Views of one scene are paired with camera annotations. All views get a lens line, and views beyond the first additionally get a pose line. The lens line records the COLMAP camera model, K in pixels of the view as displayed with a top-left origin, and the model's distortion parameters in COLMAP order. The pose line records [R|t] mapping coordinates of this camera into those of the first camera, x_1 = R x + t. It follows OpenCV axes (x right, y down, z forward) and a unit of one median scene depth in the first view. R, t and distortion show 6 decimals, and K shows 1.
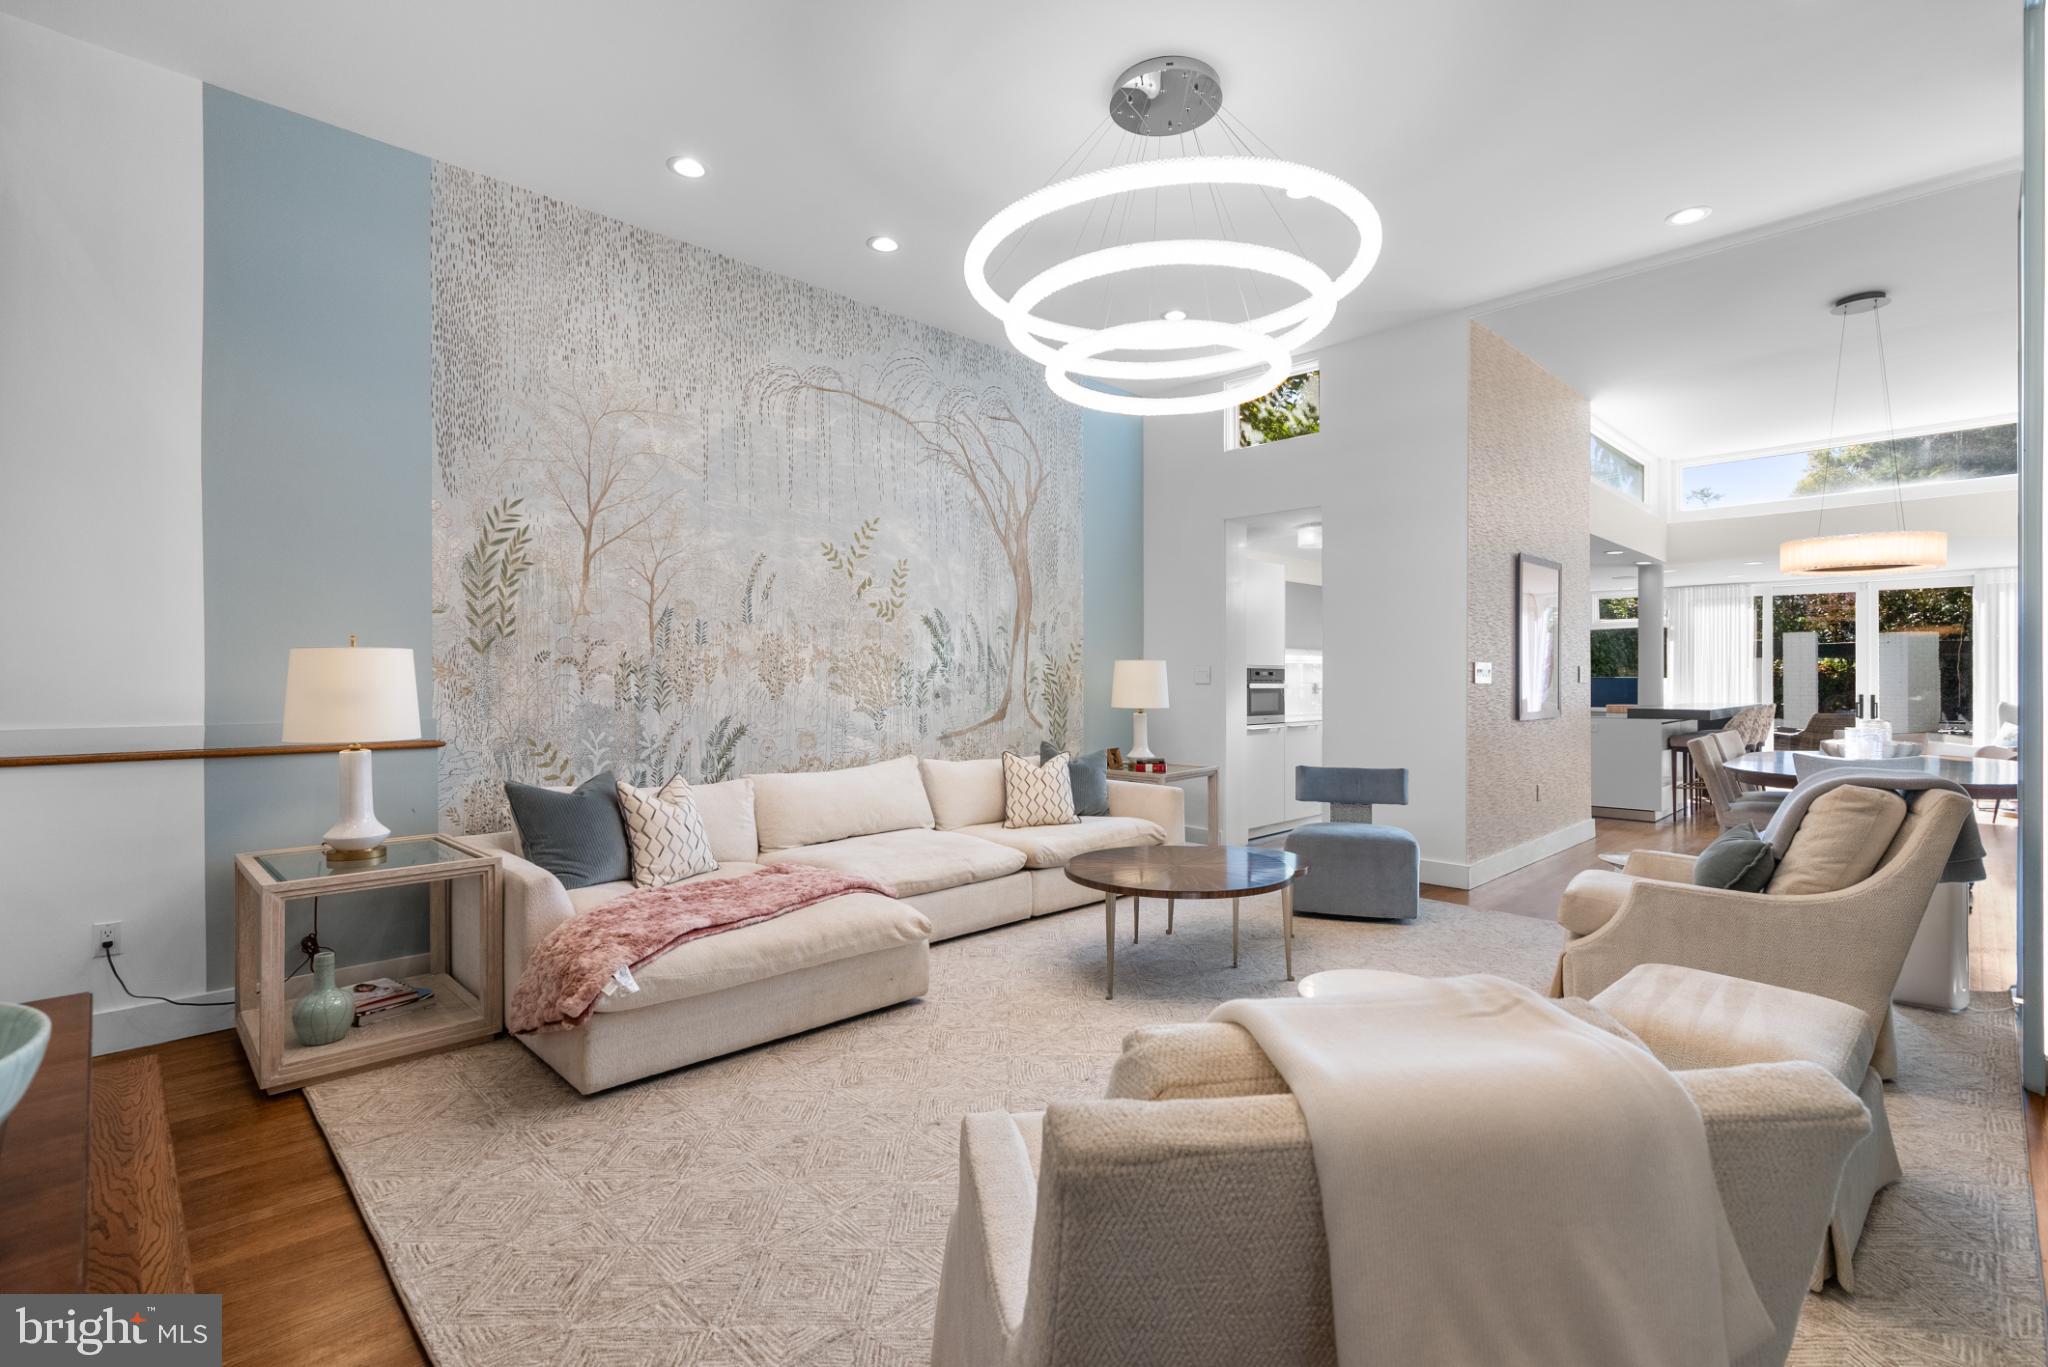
lens RADIAL K [[944.7, 0, 1008.6], [0, 944.7, 686.4], [0, 0, 1]] dist [-0.008224, 0.000225]
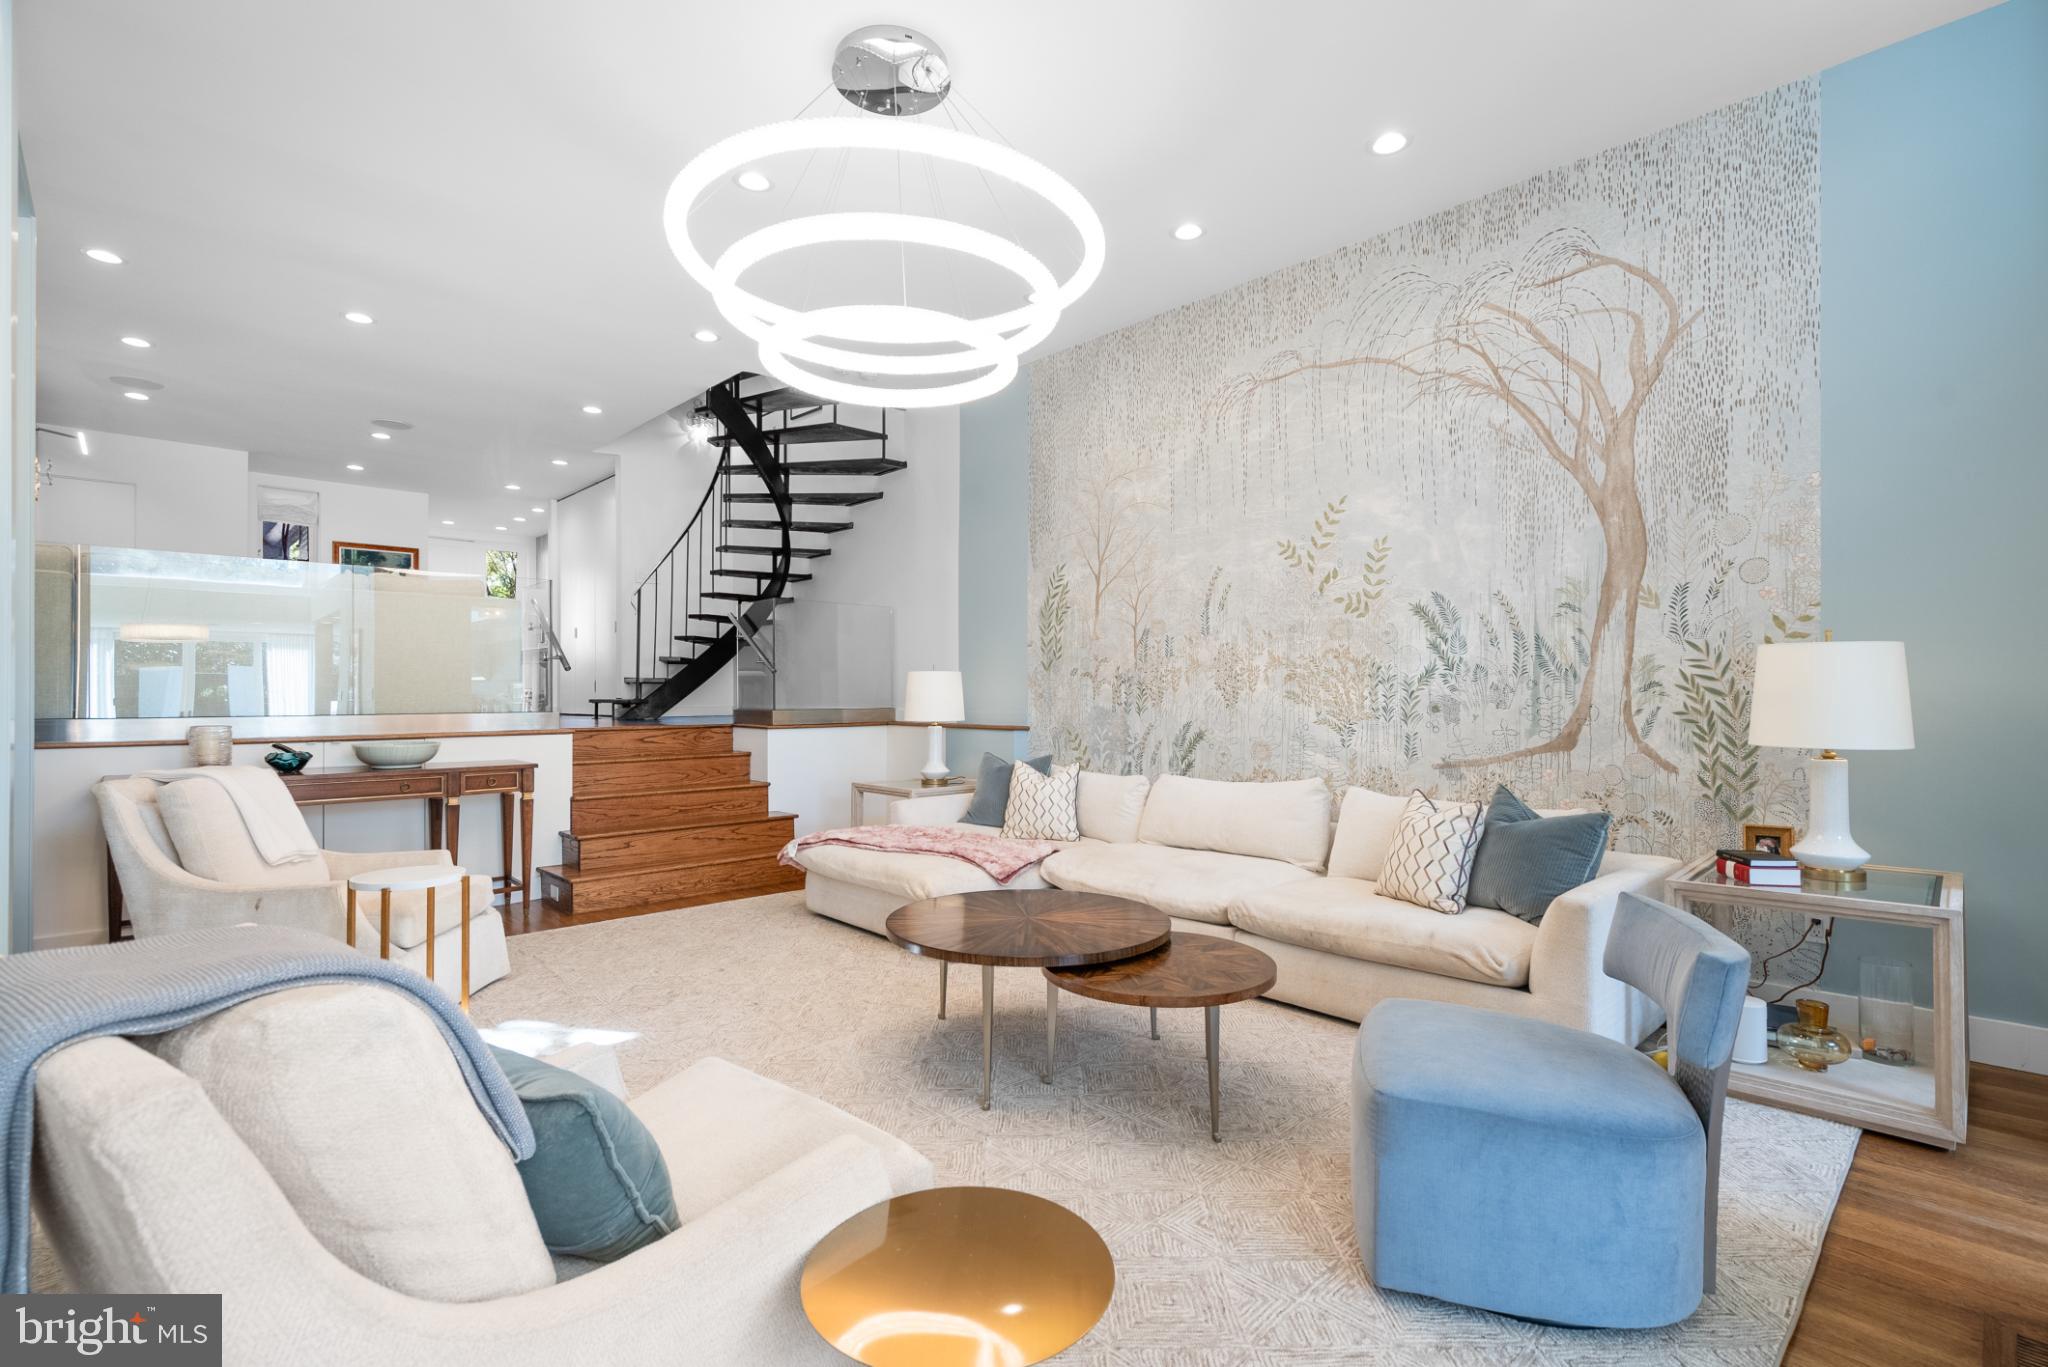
lens RADIAL K [[944.7, 0, 1013.1], [0, 944.7, 688.9], [0, 0, 1]] dist [-0.008224, 0.000225]
pose [[-0.022992, 0.003652, -0.999729, 0.745597], [-0.000933, 0.999993, 0.003675, -0.009141], [0.999735, 0.001018, -0.022989, 0.757358]]
